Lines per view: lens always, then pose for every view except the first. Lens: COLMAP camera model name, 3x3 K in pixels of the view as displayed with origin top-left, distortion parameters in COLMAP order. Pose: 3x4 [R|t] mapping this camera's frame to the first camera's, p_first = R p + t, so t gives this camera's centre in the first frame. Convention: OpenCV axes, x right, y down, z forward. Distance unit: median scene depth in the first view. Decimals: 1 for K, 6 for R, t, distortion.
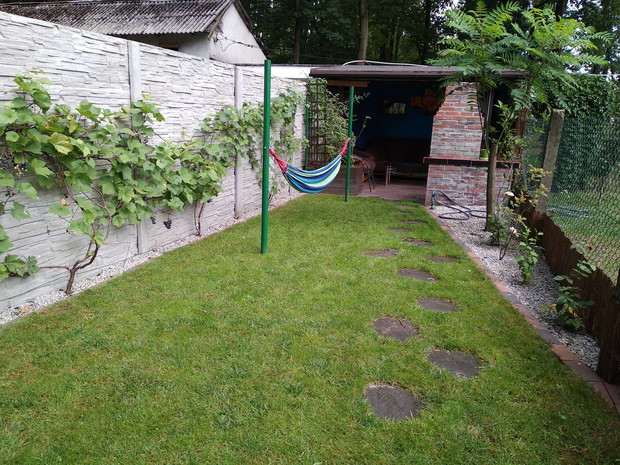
lens RADIAL K [[476.6, 0, 307.4], [0, 476.6, 235.3], [0, 0, 1]] dist [0.049560, -0.066777]
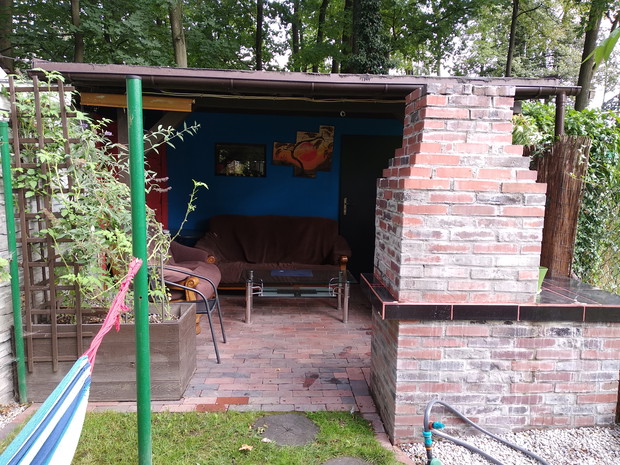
lens RADIAL K [[476.6, 0, 312.0], [0, 476.6, 235.5], [0, 0, 1]] dist [0.049560, -0.066777]
pose [[0.935575, -0.052886, 0.349144, 0.087049], [0.094883, 0.990010, -0.104292, -0.181777], [-0.340141, 0.130701, 0.931247, 0.715861]]
